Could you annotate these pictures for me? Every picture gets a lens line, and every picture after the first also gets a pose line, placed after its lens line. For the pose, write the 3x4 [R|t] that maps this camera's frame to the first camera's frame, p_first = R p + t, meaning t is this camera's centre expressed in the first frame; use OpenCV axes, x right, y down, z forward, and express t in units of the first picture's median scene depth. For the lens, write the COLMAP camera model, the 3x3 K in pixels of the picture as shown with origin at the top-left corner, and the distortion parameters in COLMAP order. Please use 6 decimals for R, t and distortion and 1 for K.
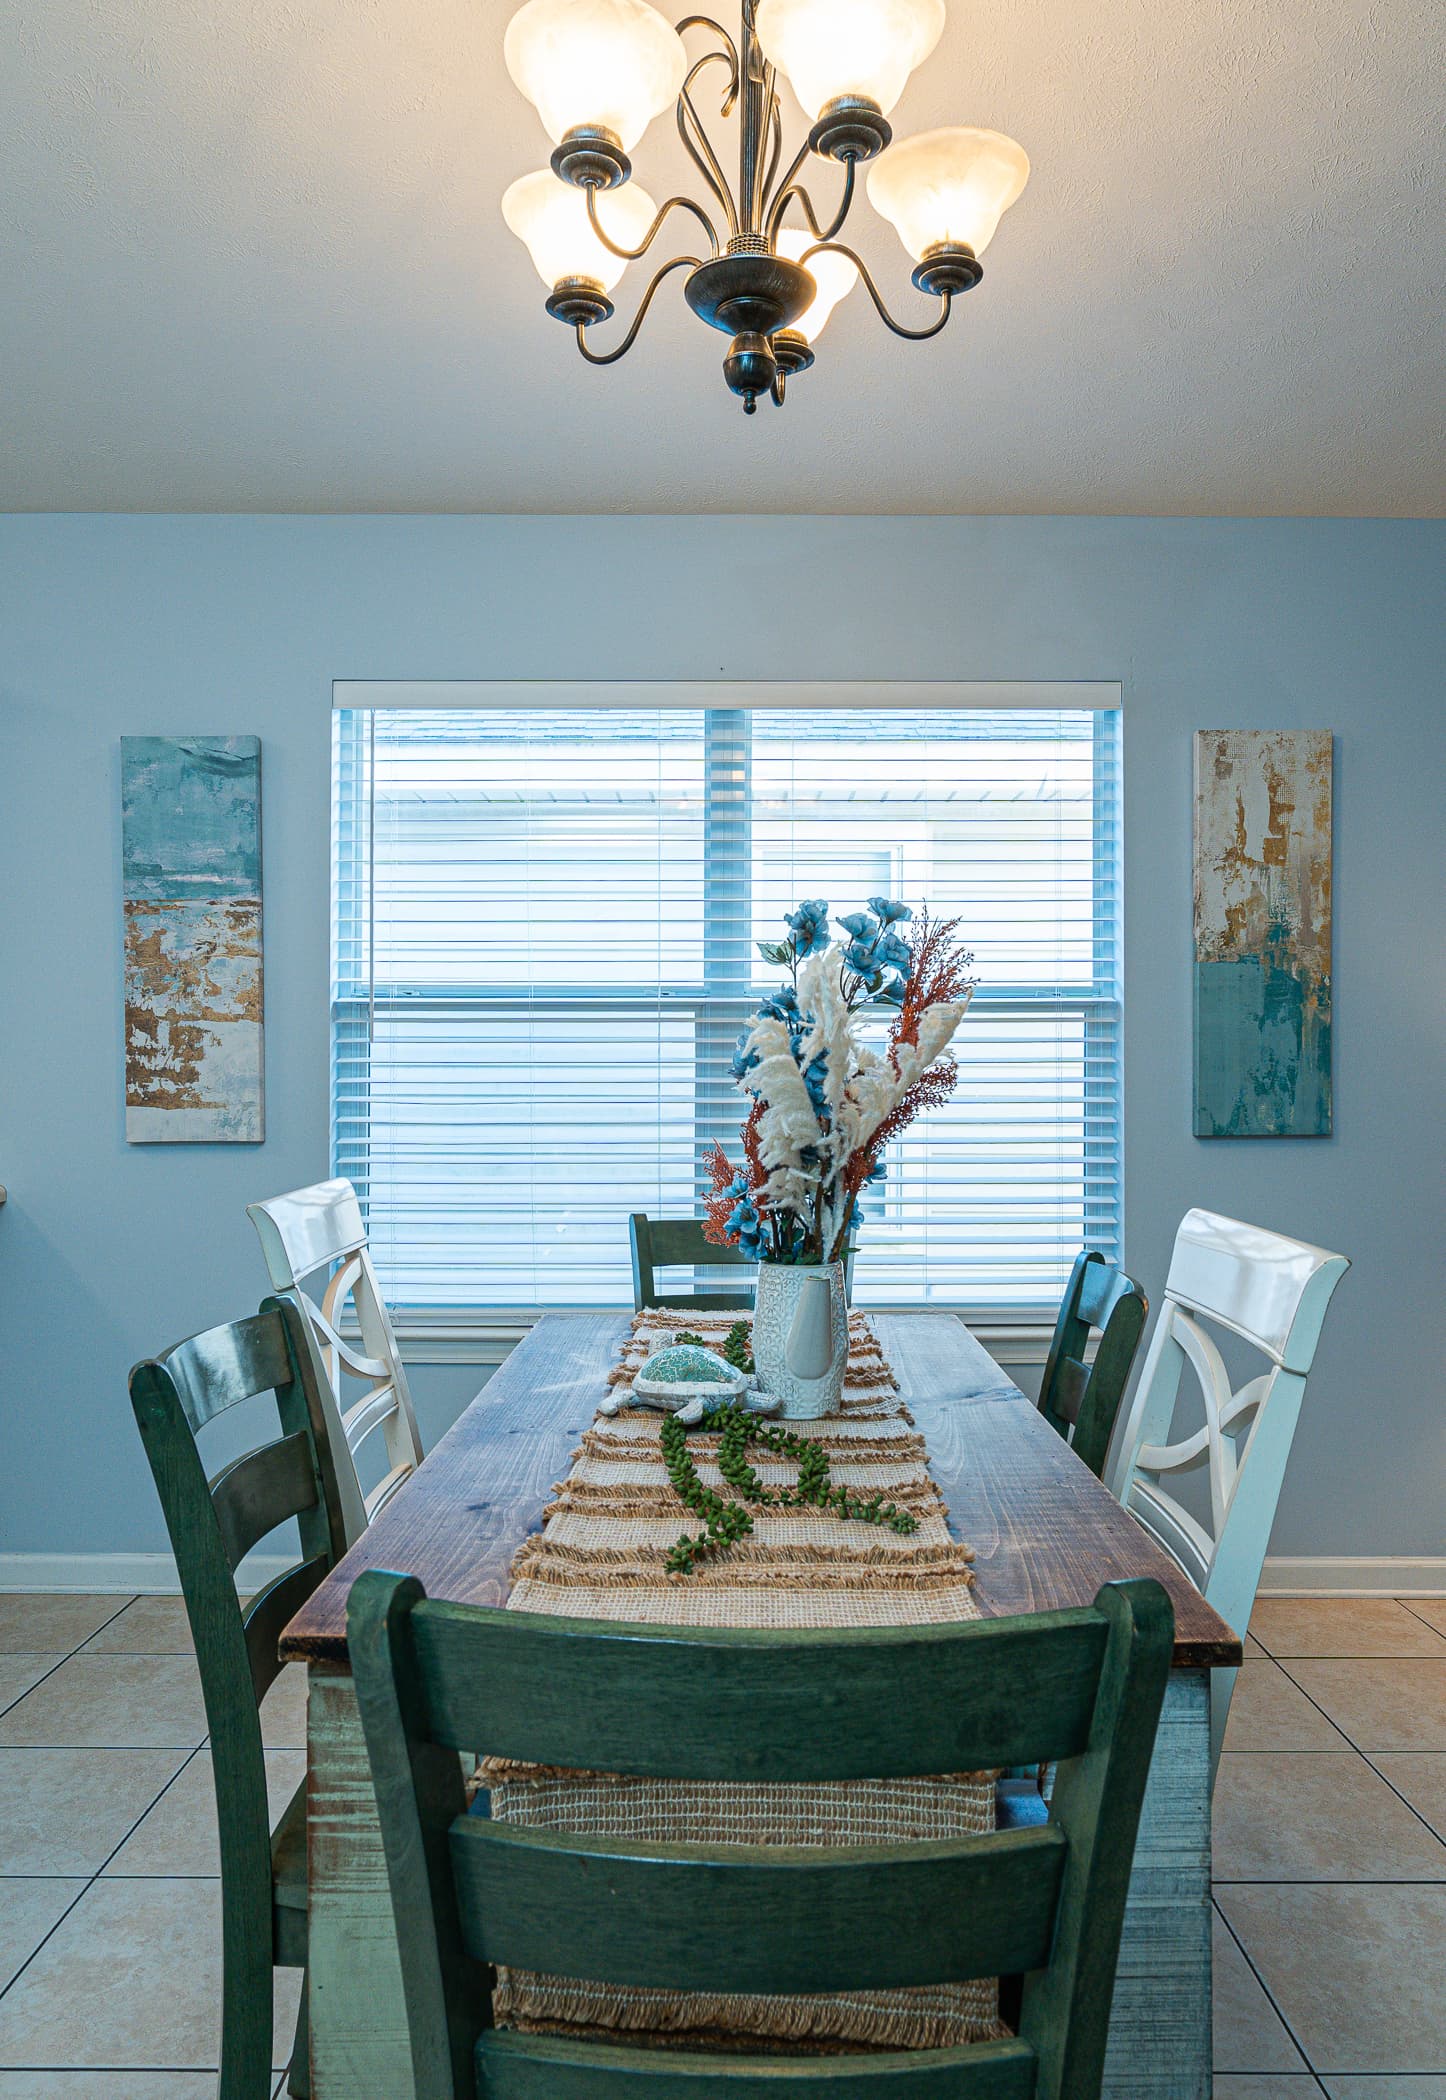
lens RADIAL K [[1457.9, 0, 725.0], [0, 1457.9, 1053.7], [0, 0, 1]] dist [-0.021527, 0.001438]
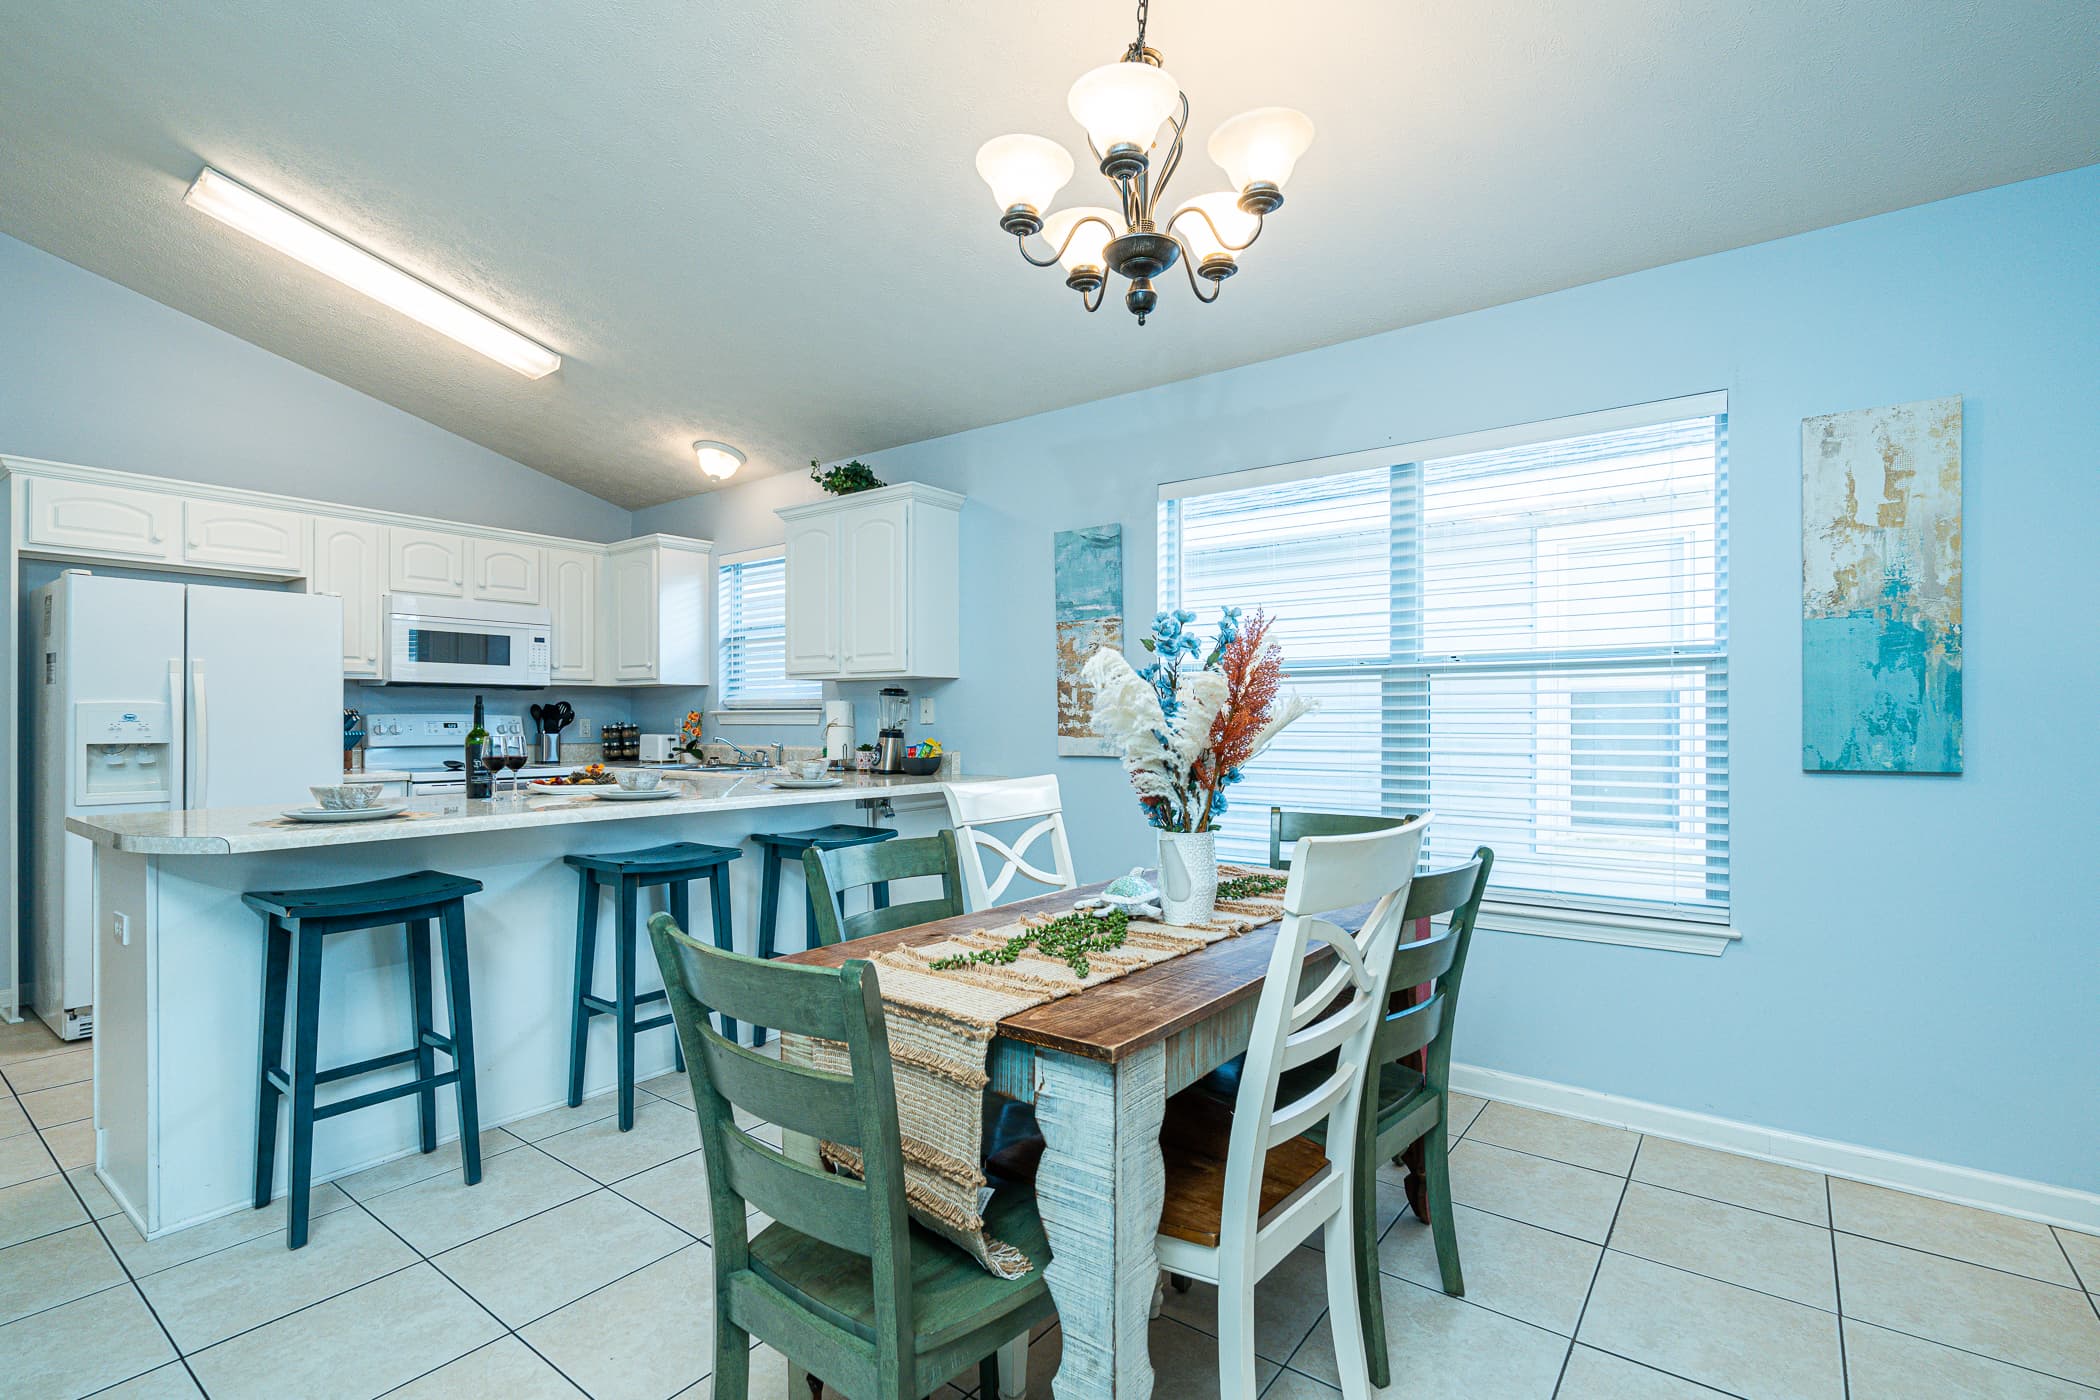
lens RADIAL K [[985.2, 0, 1047.0], [0, 985.2, 709.4], [0, 0, 1]] dist [0.005435, 0.000072]
pose [[0.795814, -0.007074, -0.605500, 0.322057], [0.010252, 0.999946, 0.001793, 0.000925], [0.605454, -0.007634, 0.795843, 0.009619]]
